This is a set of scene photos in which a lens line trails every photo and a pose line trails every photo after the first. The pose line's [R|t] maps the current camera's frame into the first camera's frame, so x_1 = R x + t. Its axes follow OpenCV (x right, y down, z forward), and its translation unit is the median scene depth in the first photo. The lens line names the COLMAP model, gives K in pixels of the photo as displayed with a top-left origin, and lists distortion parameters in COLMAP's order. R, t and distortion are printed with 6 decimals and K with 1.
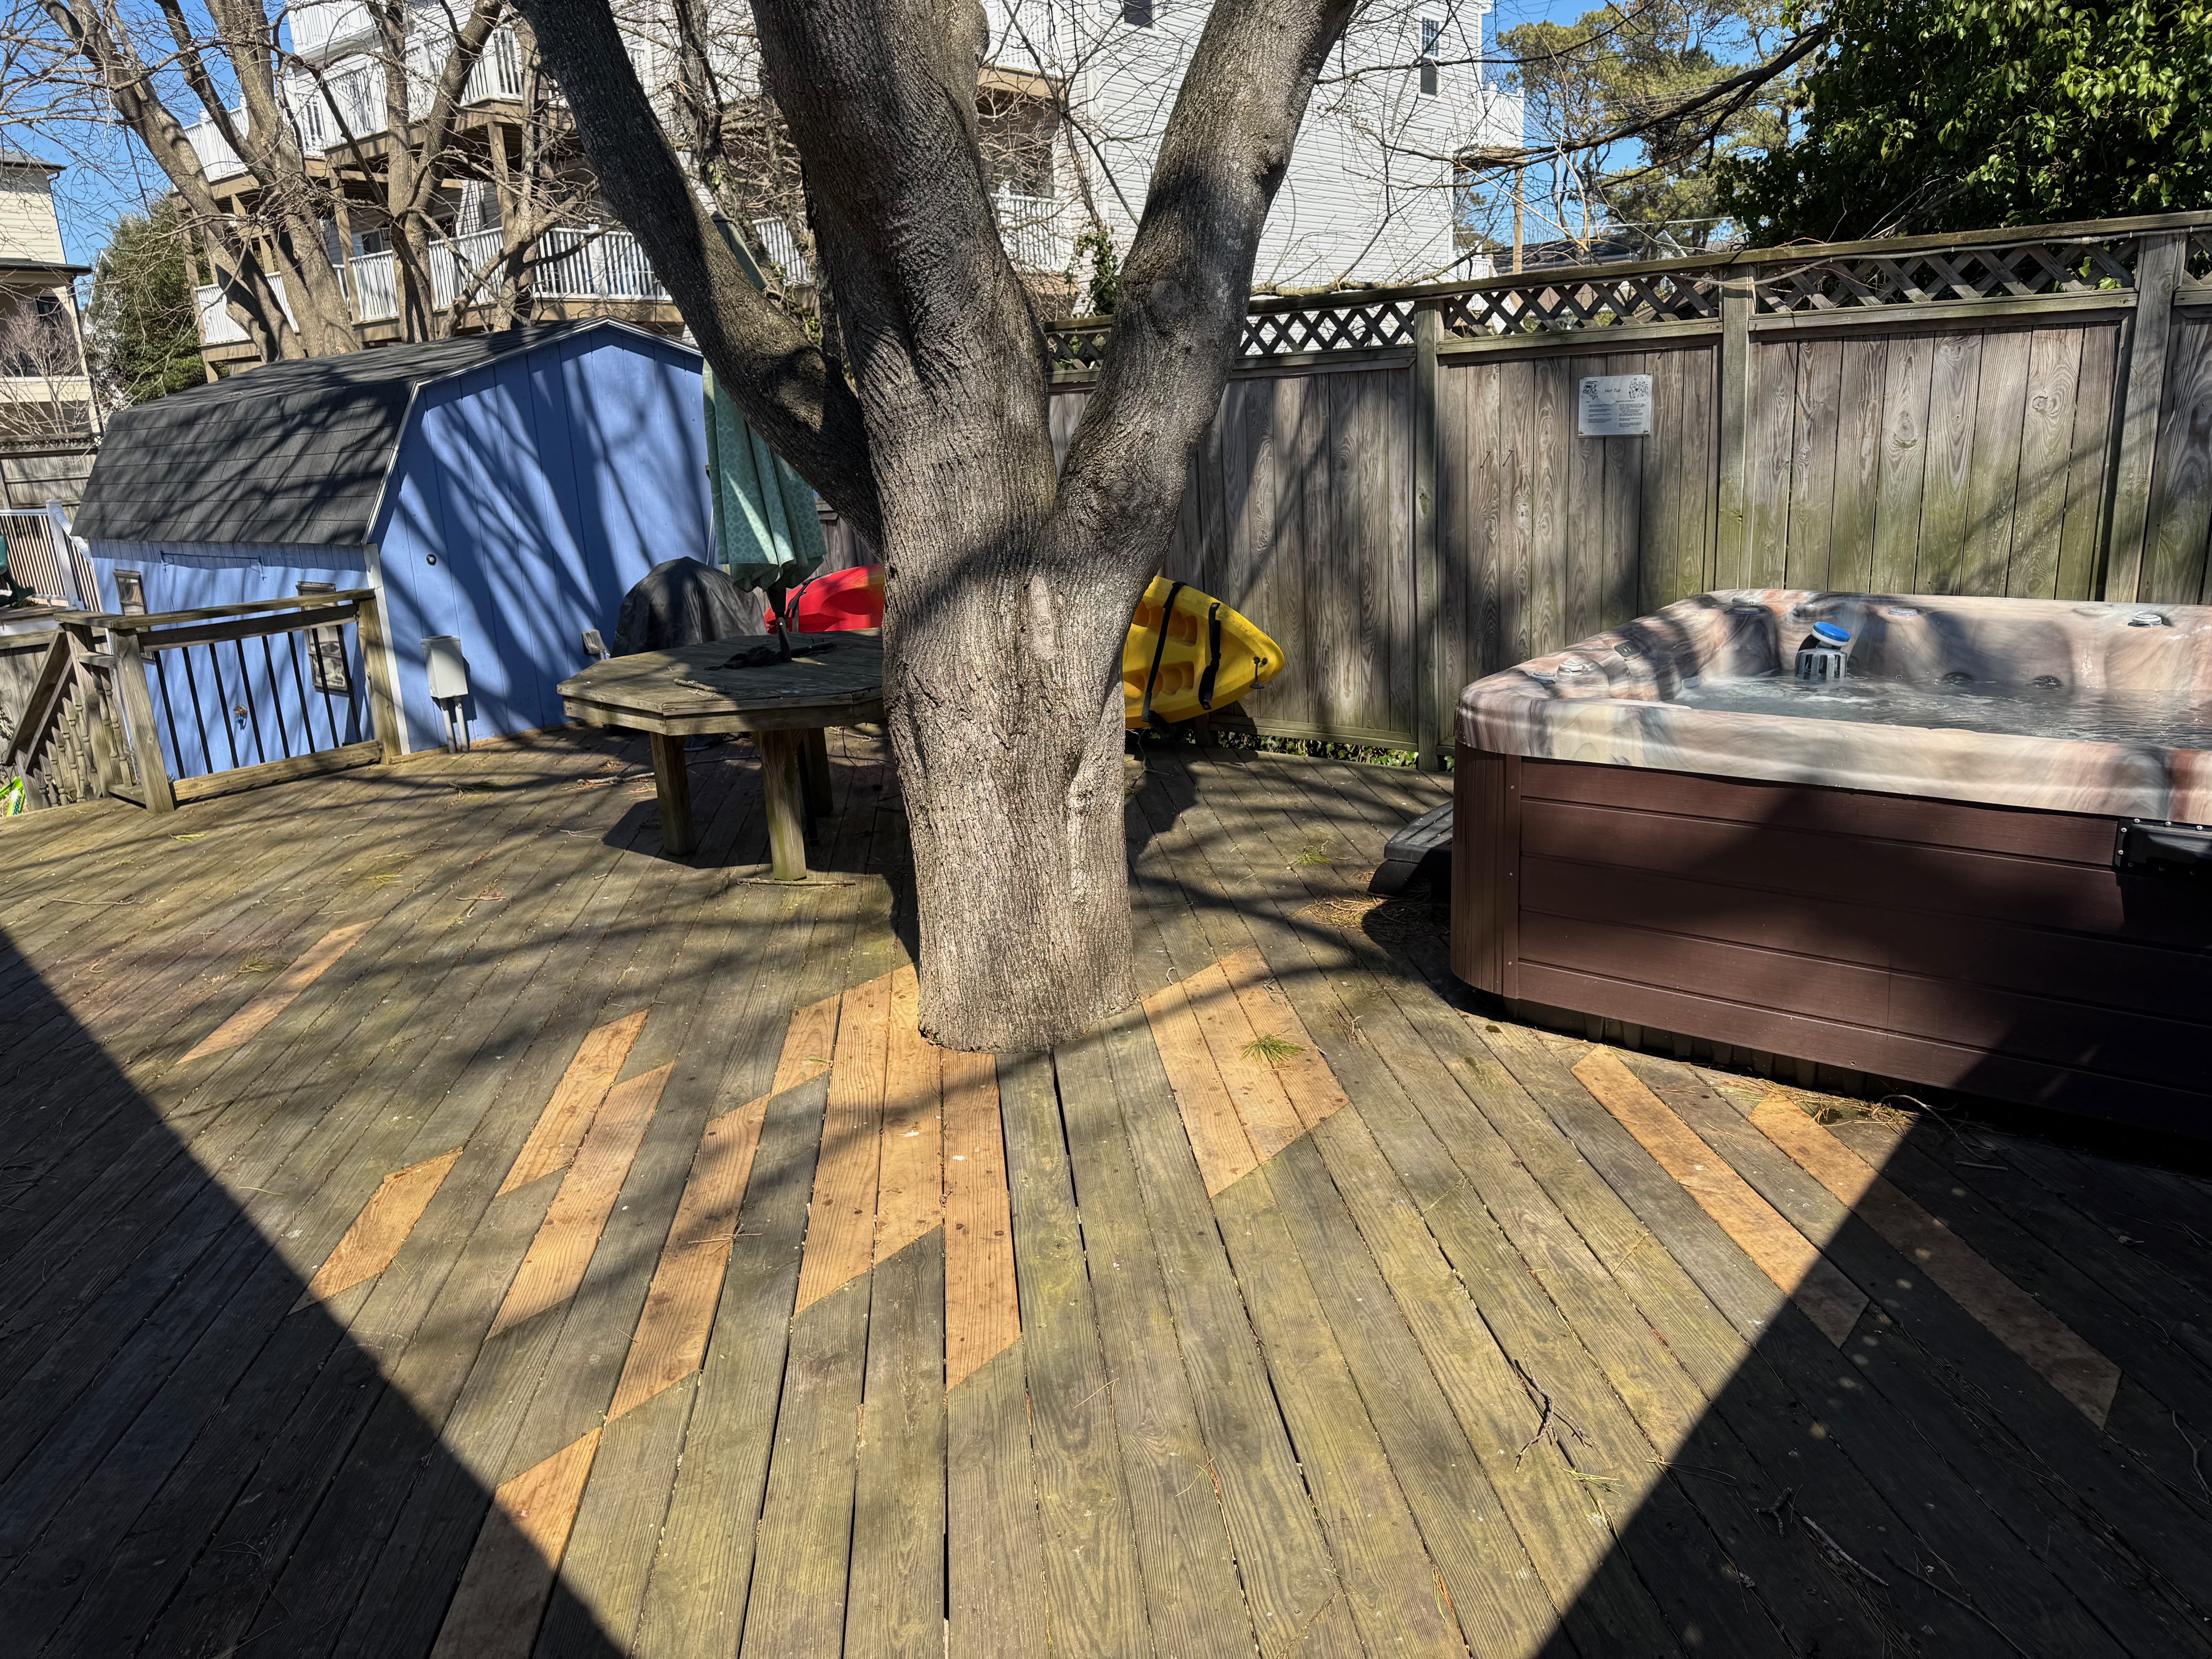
lens RADIAL K [[1605.4, 0, 1079.1], [0, 1605.4, 791.0], [0, 0, 1]] dist [0.102511, -0.120658]
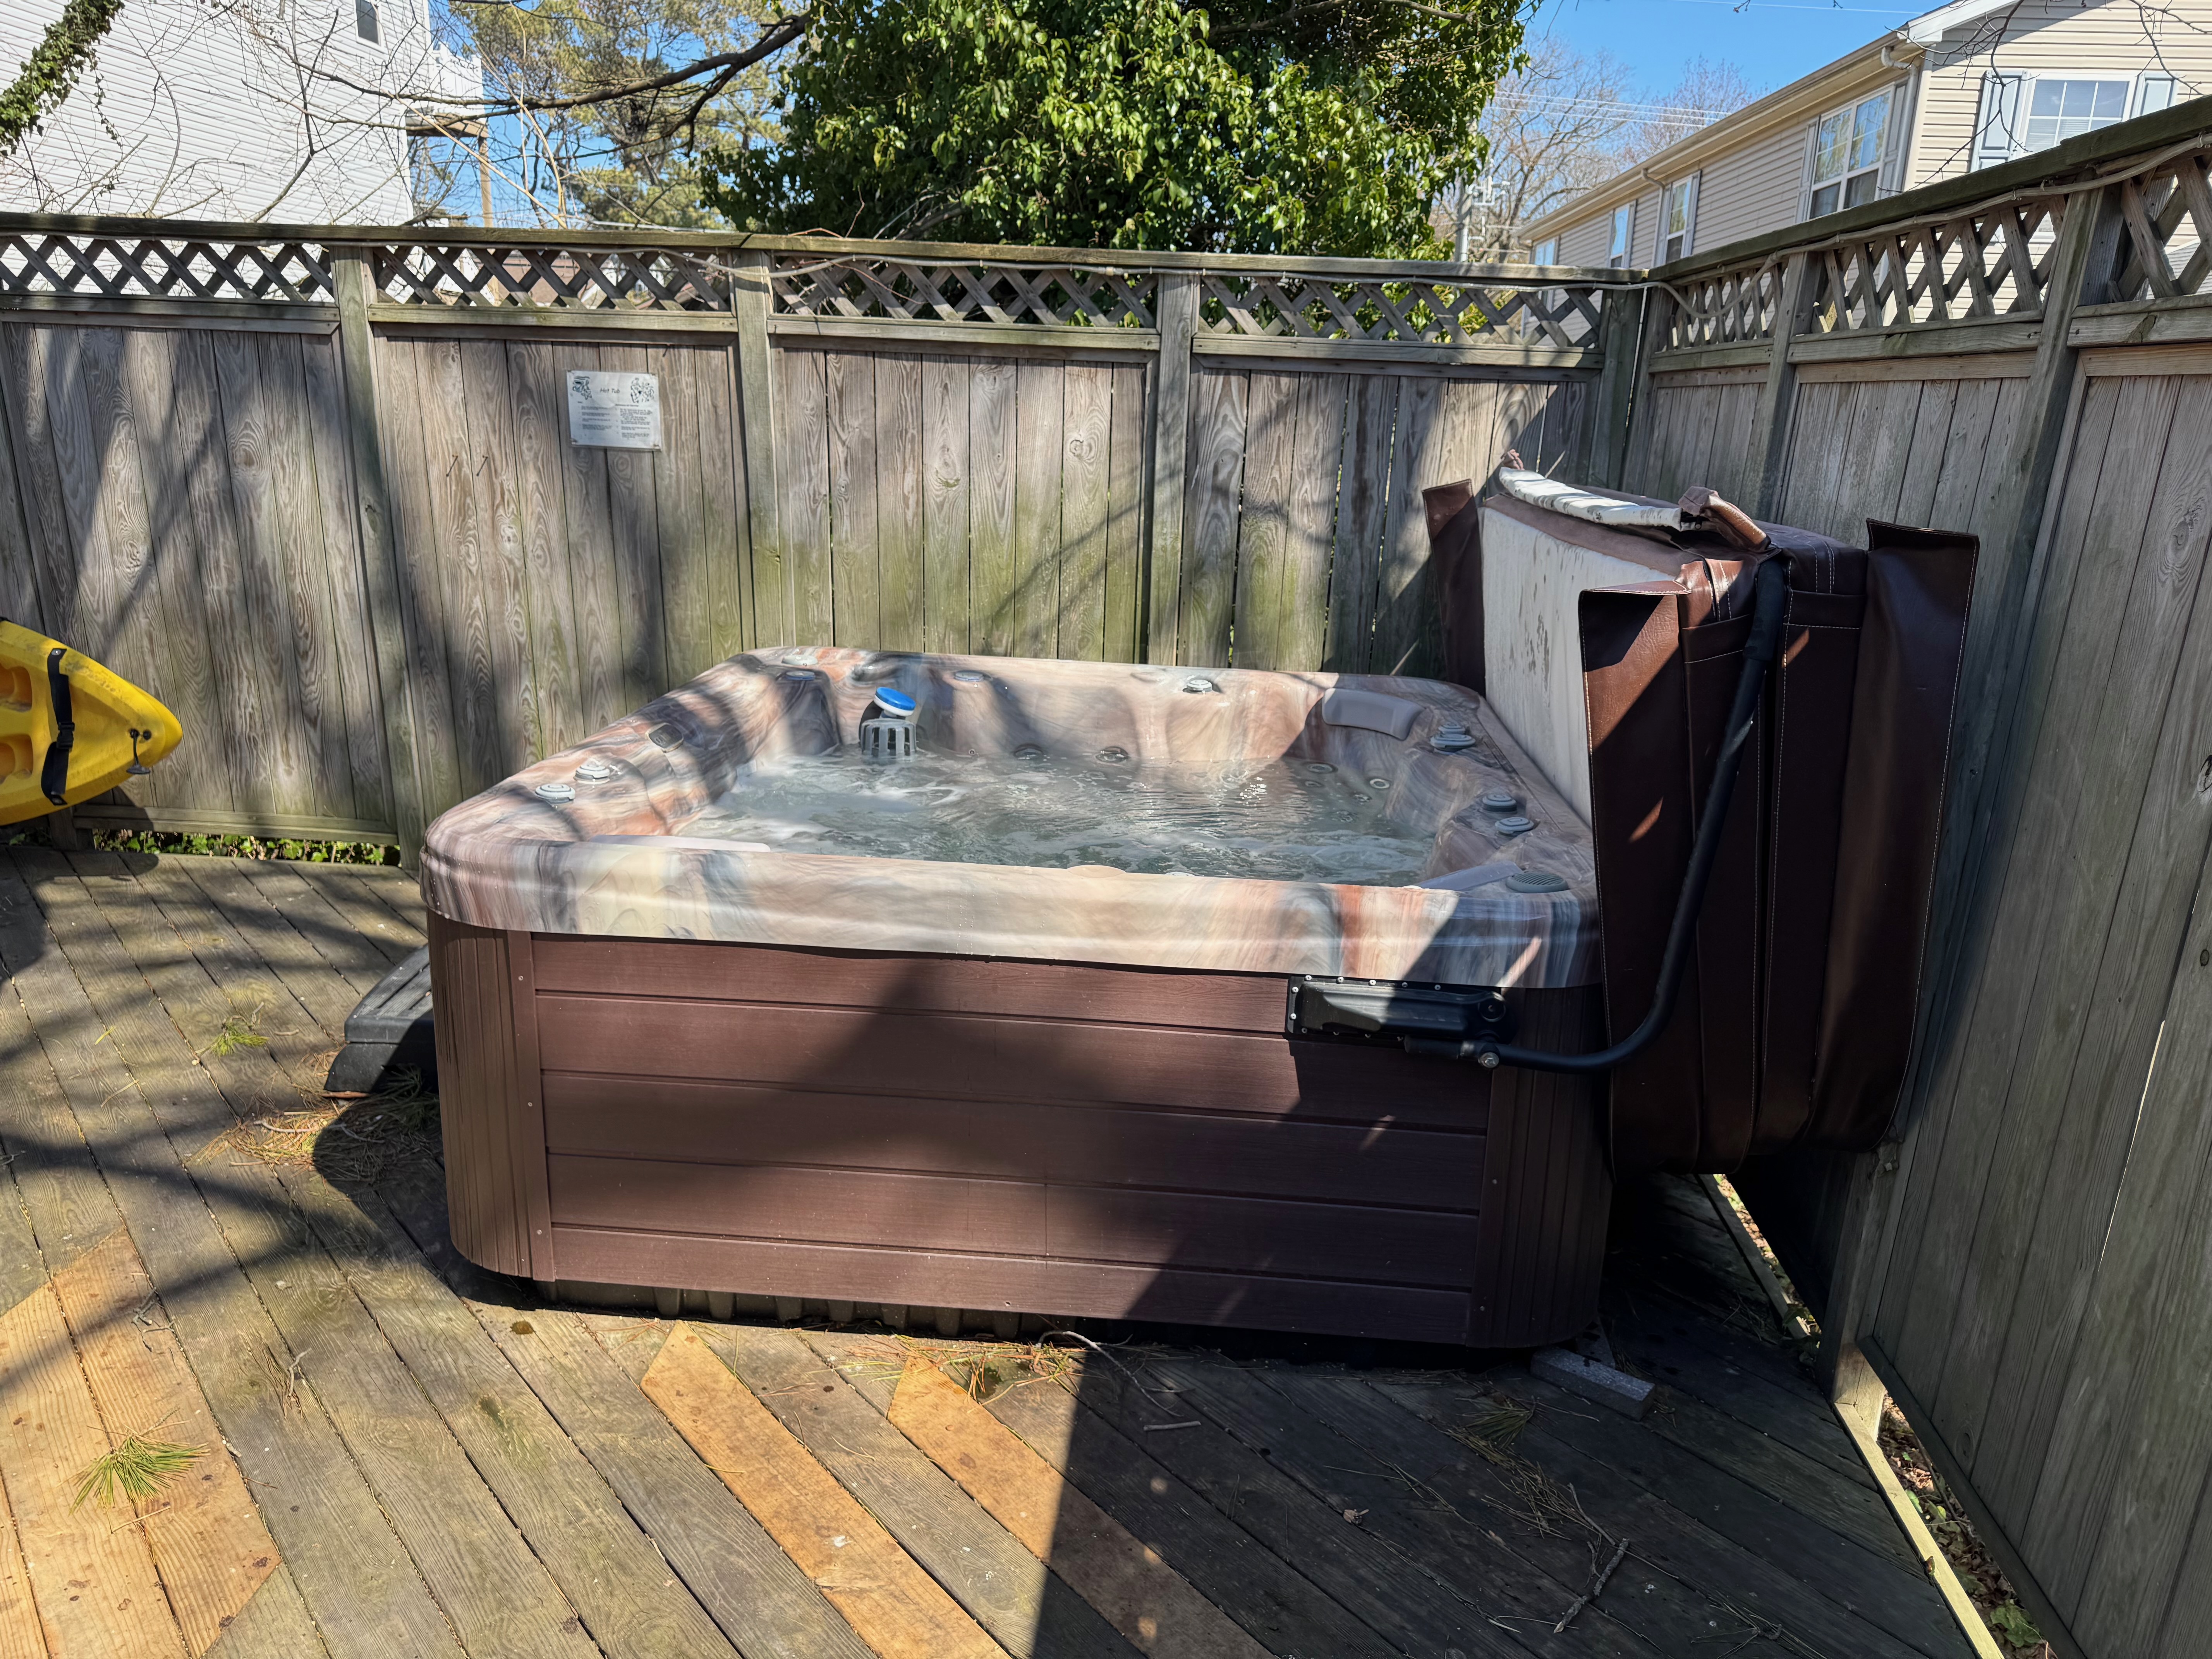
lens RADIAL K [[1555.5, 0, 1155.8], [0, 1555.5, 836.1], [0, 0, 1]] dist [0.041192, -0.054474]
pose [[0.800907, -0.086120, 0.592564, 0.080787], [0.066179, 0.996272, 0.055346, -0.062484], [-0.595121, -0.005111, 0.803620, 0.262441]]
